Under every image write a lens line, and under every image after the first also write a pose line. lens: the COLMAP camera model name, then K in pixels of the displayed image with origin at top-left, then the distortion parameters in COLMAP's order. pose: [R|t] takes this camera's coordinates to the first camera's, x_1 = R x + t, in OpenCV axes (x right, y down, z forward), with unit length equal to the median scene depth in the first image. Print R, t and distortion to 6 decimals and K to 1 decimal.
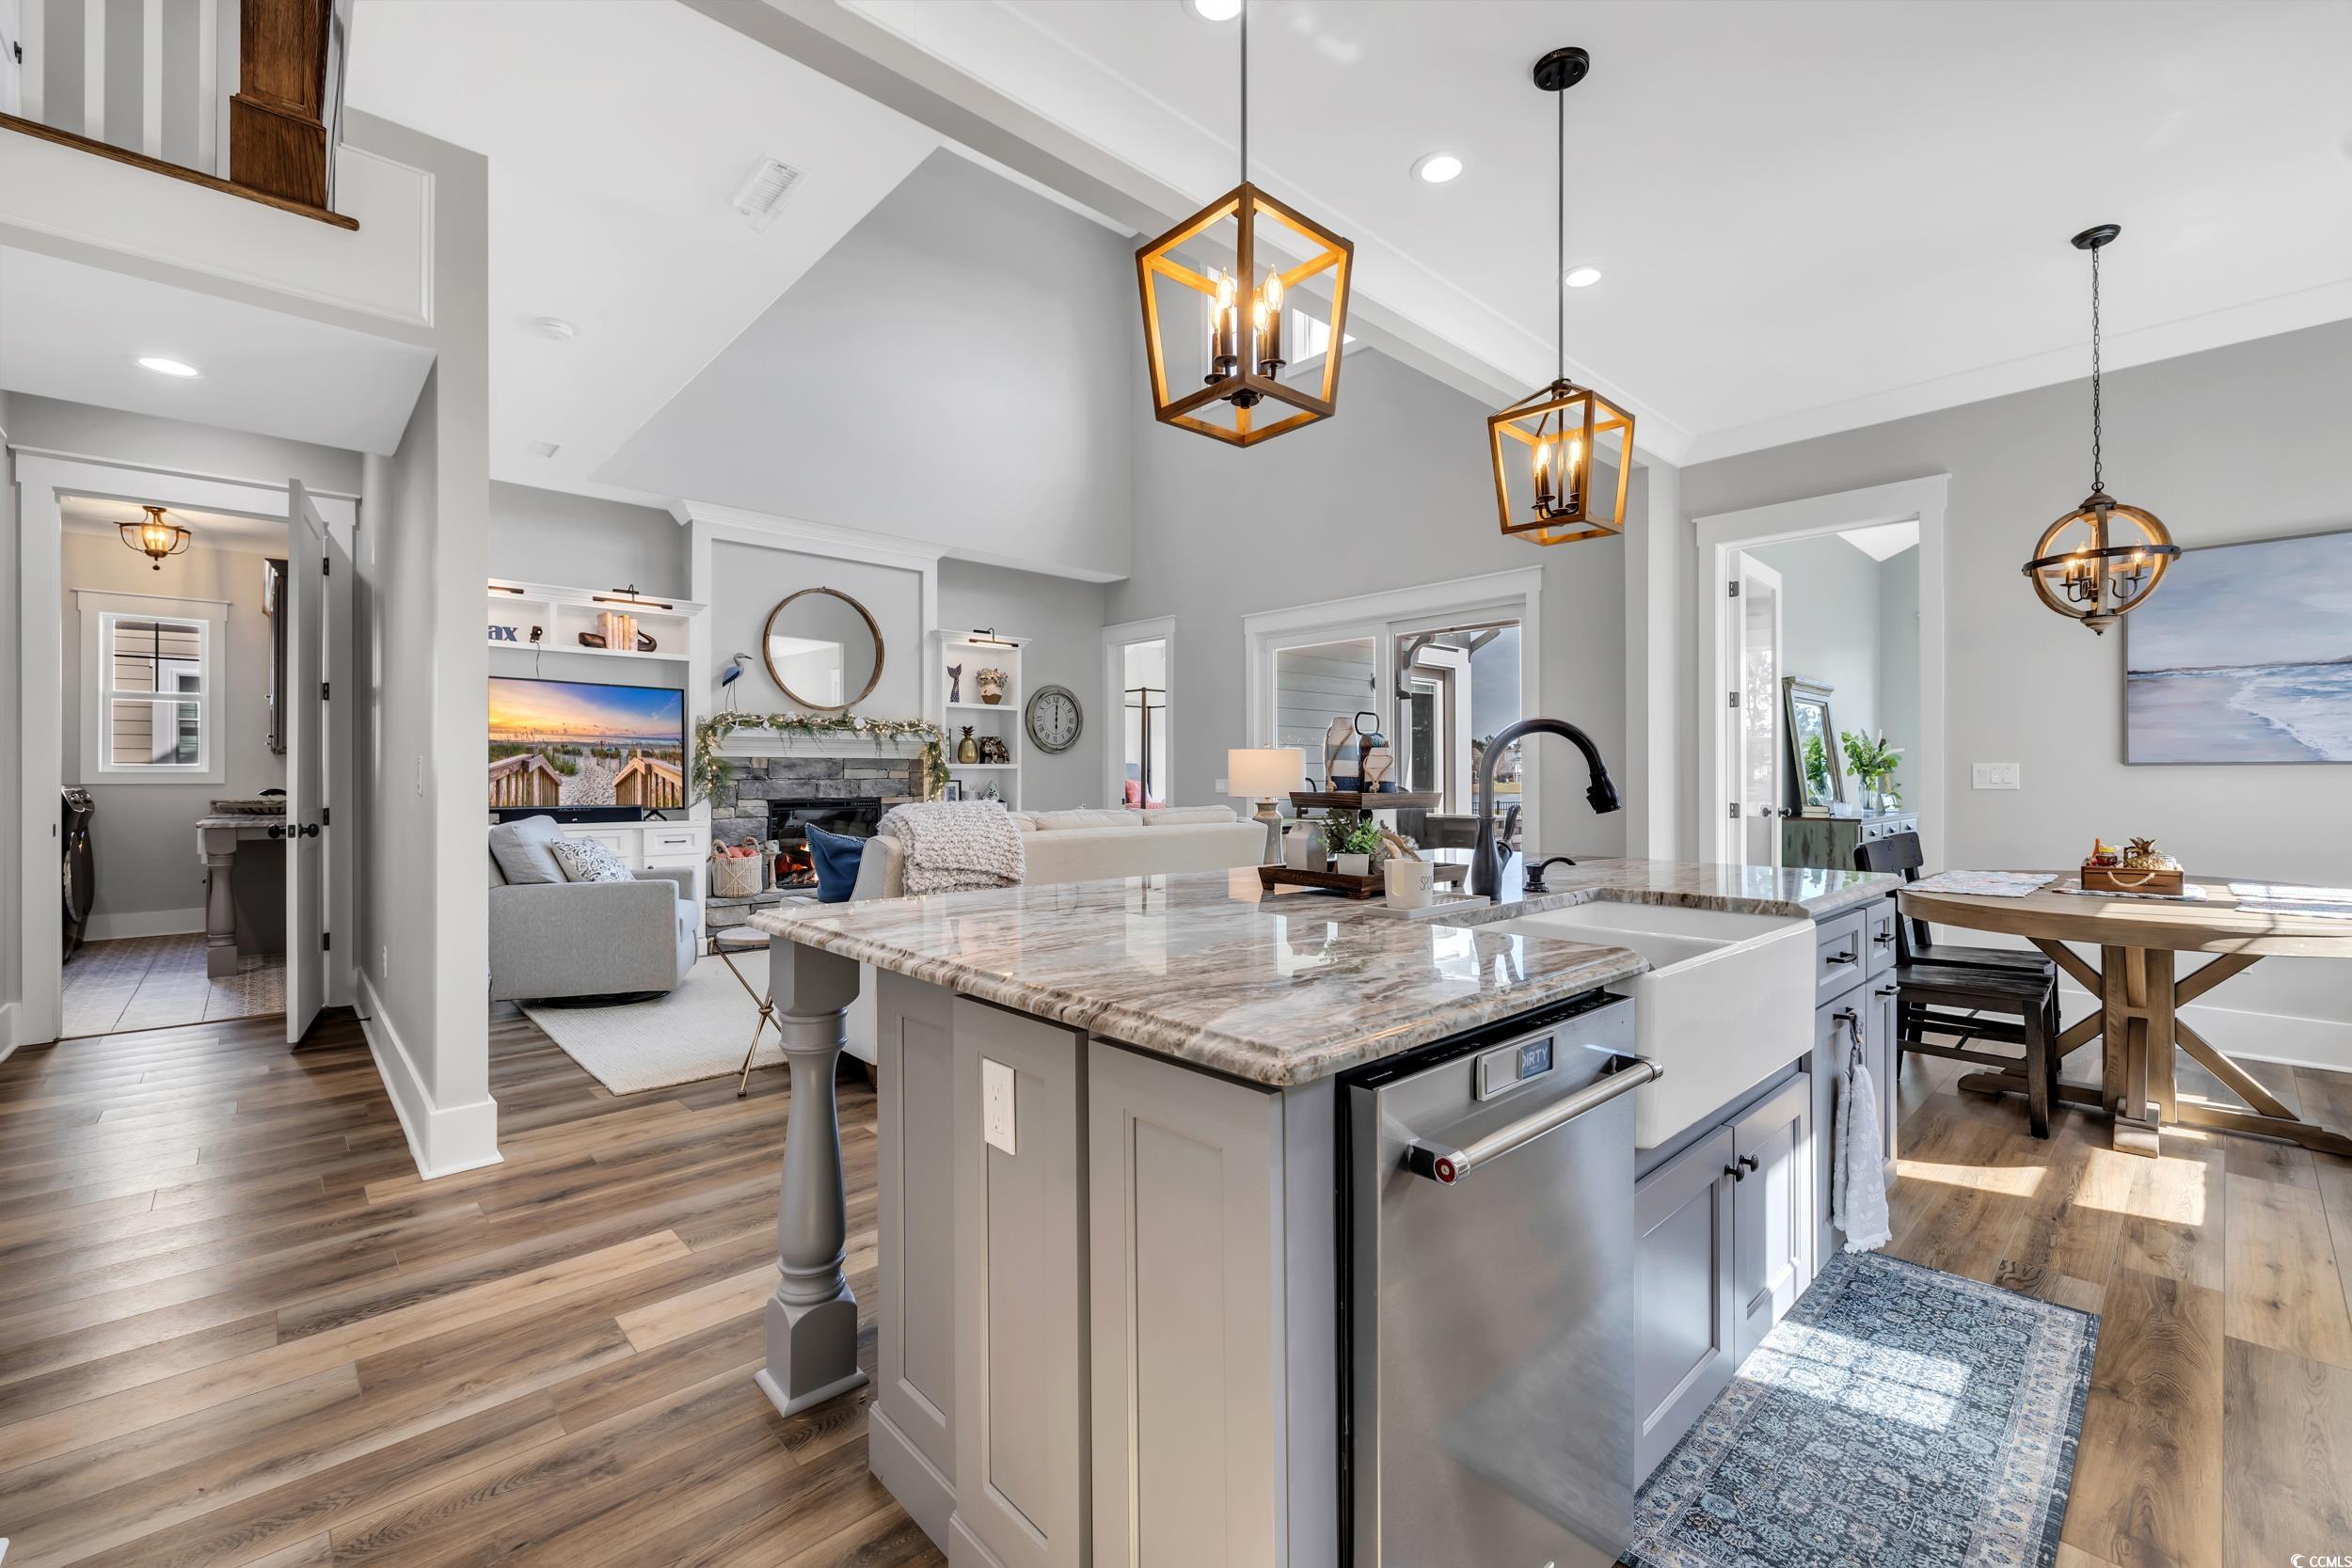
lens RADIAL K [[985.9, 0, 1201.5], [0, 985.9, 766.8], [0, 0, 1]] dist [0.000827, 0.000245]
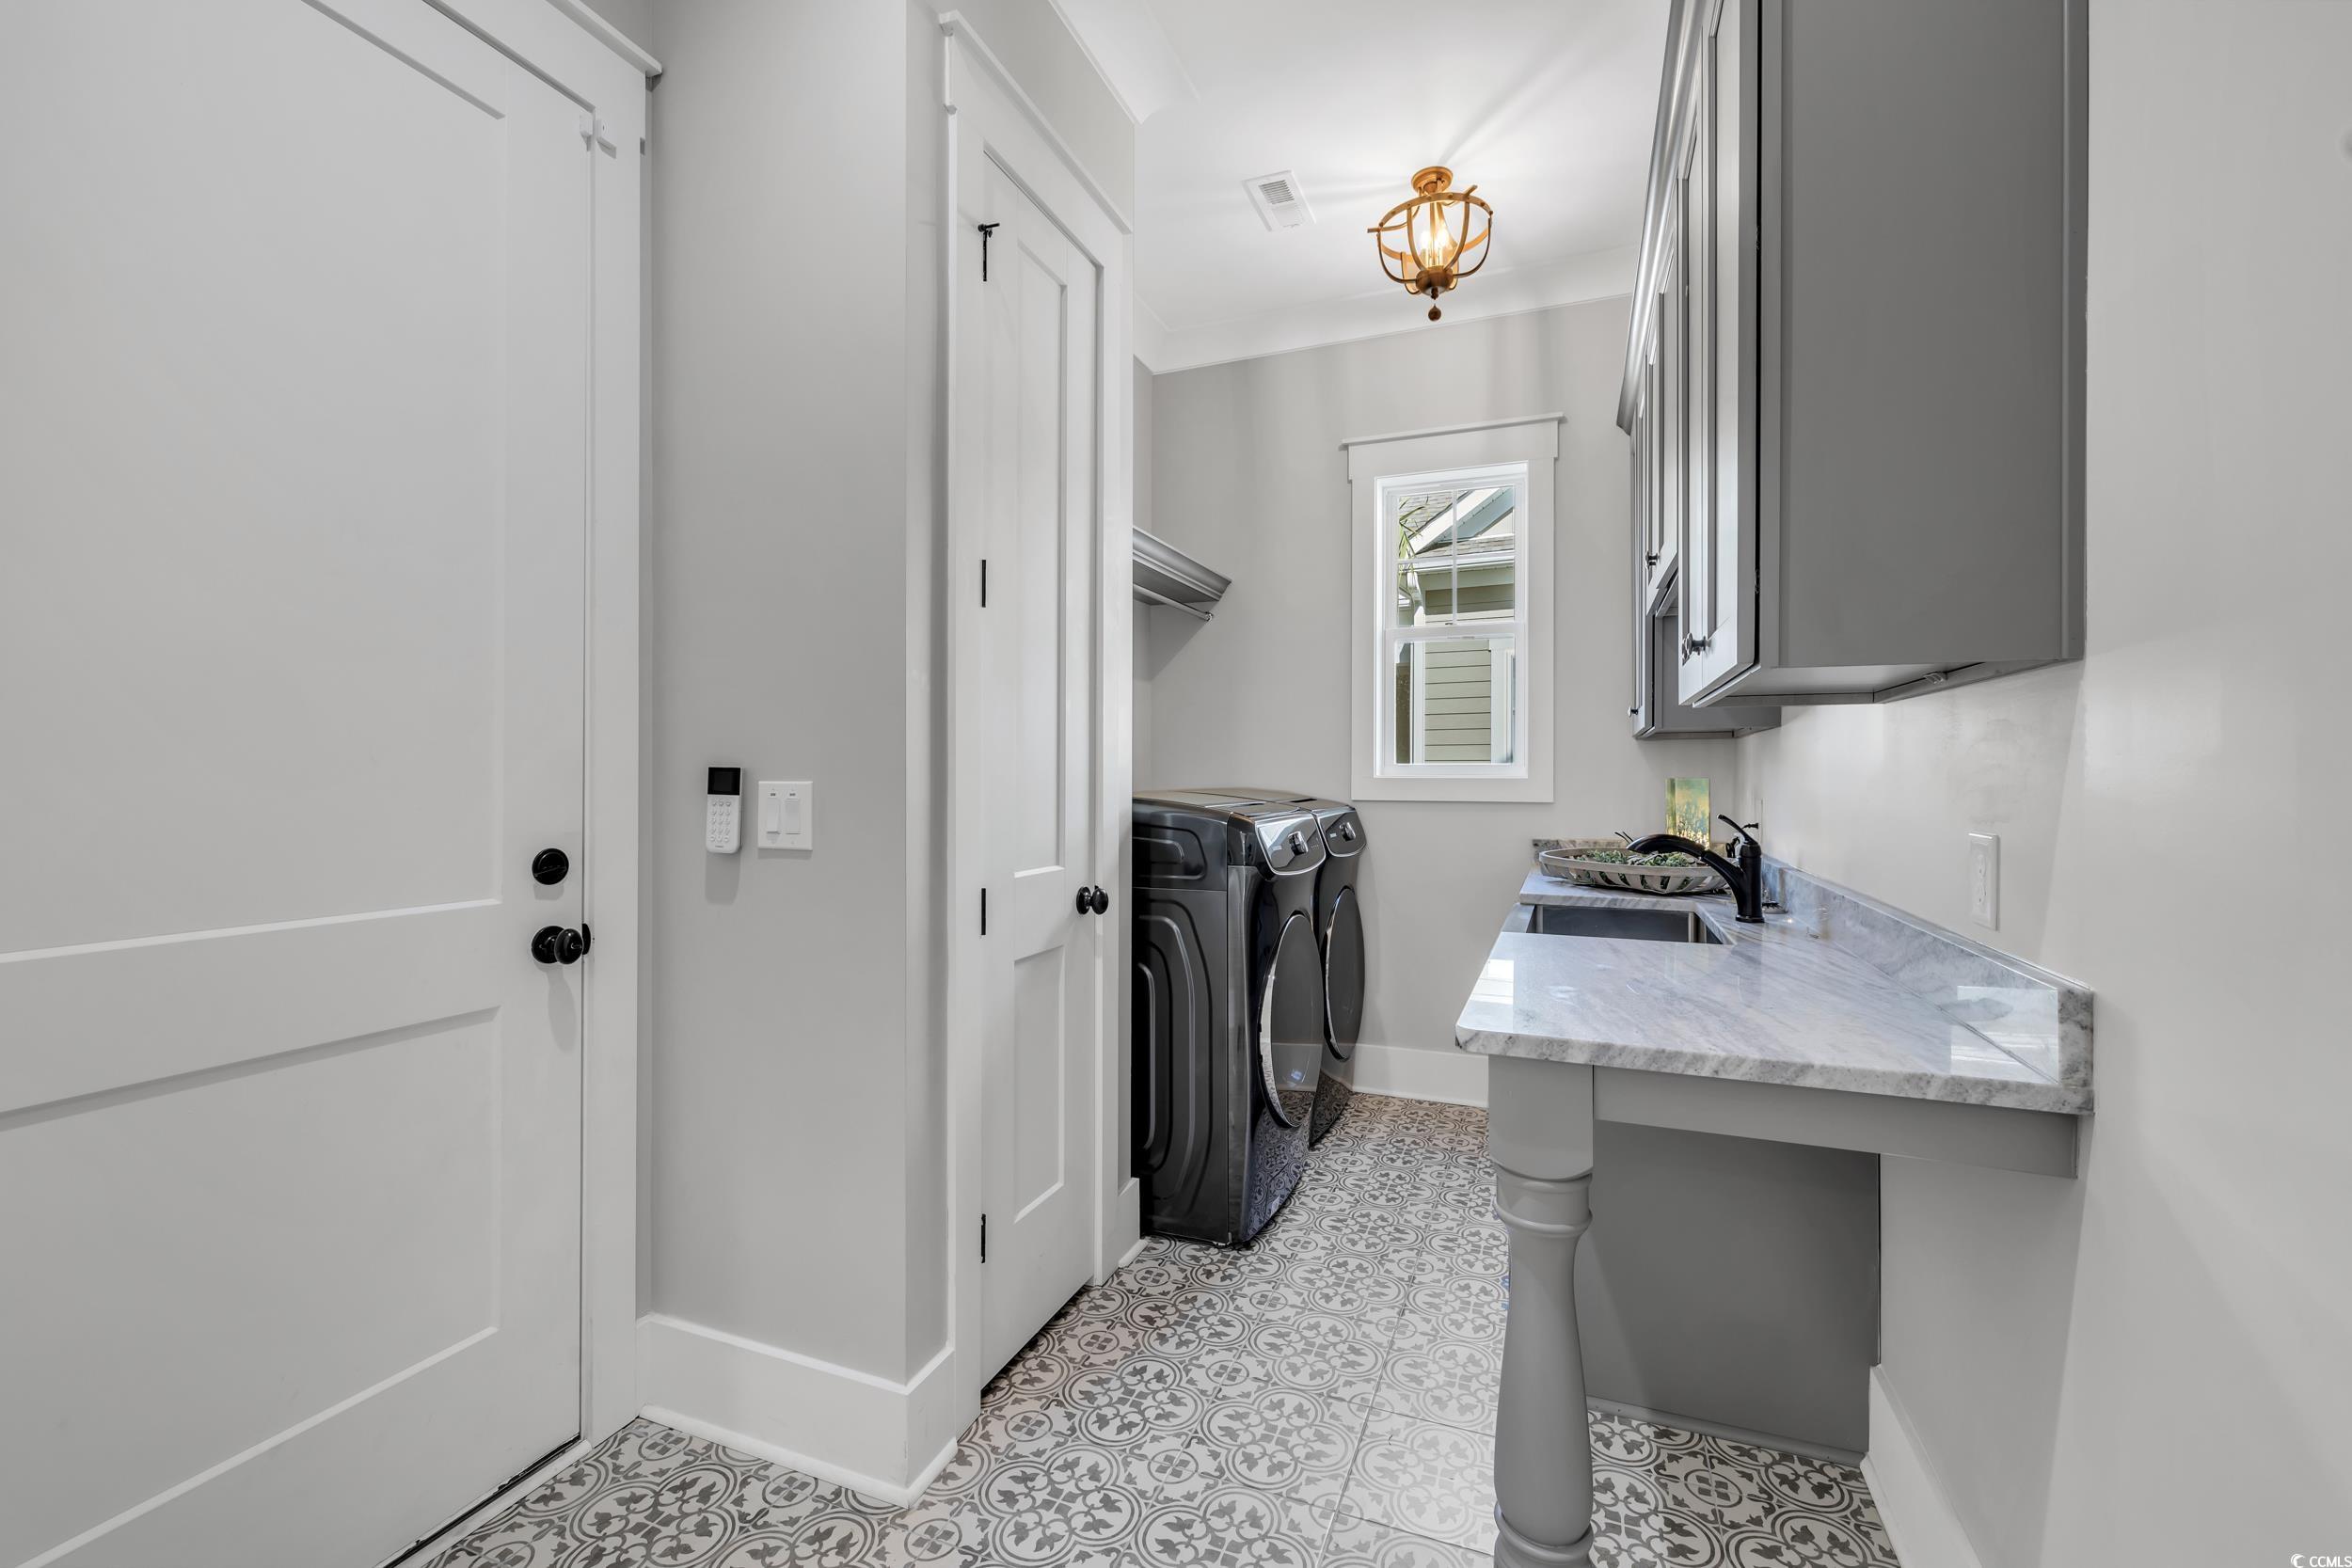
lens RADIAL K [[985.9, 0, 1174.0], [0, 985.9, 781.3], [0, 0, 1]] dist [0.000827, 0.000245]
pose [[0.412131, 0.007703, -0.911092, -0.705697], [0.002658, 0.999950, 0.009656, 0.000924], [0.911121, -0.006401, 0.412090, 0.712752]]
